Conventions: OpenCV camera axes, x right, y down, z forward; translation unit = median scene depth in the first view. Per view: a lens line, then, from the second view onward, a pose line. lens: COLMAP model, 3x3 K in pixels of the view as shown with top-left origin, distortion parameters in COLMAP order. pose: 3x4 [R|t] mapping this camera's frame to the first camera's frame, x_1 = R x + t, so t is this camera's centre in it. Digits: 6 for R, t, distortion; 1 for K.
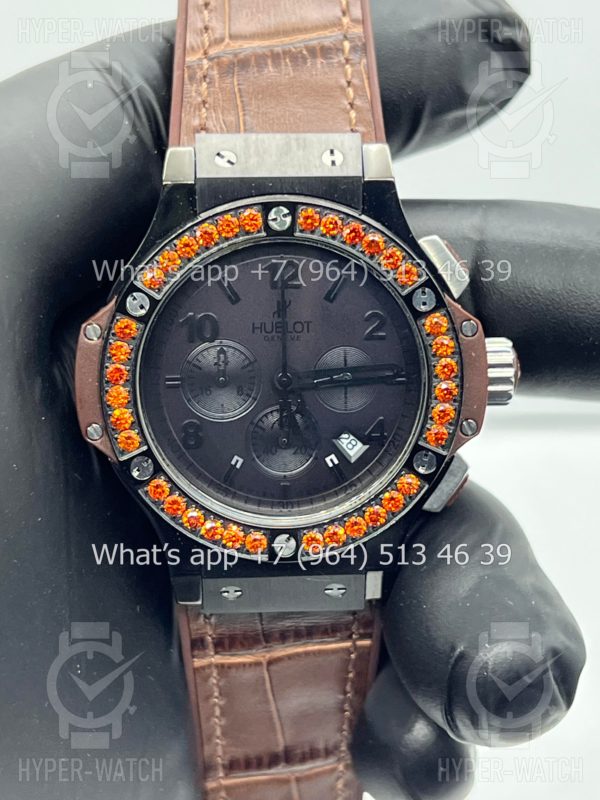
lens RADIAL K [[1782.6, 0, 300.0], [0, 1782.6, 400.0], [0, 0, 1]] dist [0.035407, 0.493776]
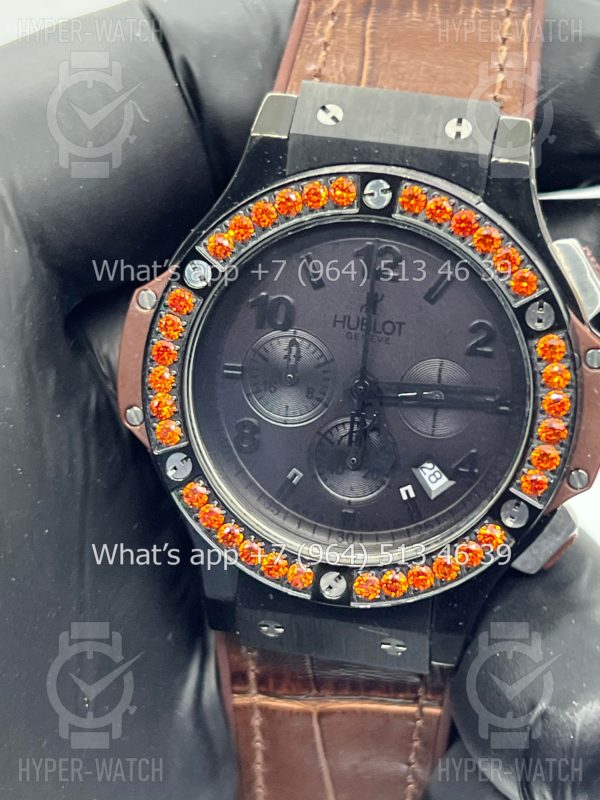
lens RADIAL K [[1782.6, 0, 300.0], [0, 1782.6, 400.0], [0, 0, 1]] dist [0.035407, 0.493776]
pose [[0.970004, 0.148932, -0.192125, 0.123096], [-0.144034, 0.988792, 0.039293, -0.034153], [0.195823, -0.010442, 0.980584, 0.180692]]
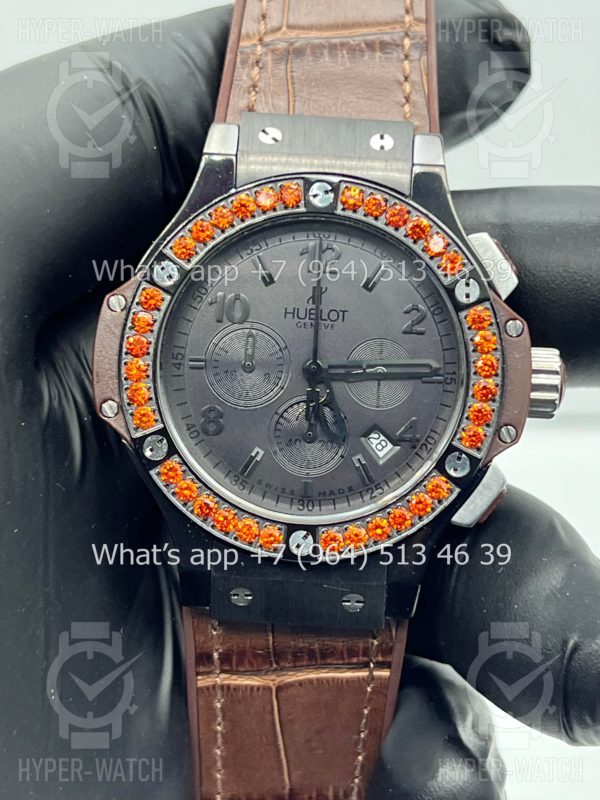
lens RADIAL K [[1782.6, 0, 300.0], [0, 1782.6, 400.0], [0, 0, 1]] dist [0.035407, 0.493776]
pose [[0.996125, 0.070476, -0.052611, 0.034454], [-0.076621, 0.989099, -0.125749, 0.124109], [0.043175, 0.129293, 0.990666, 0.067883]]
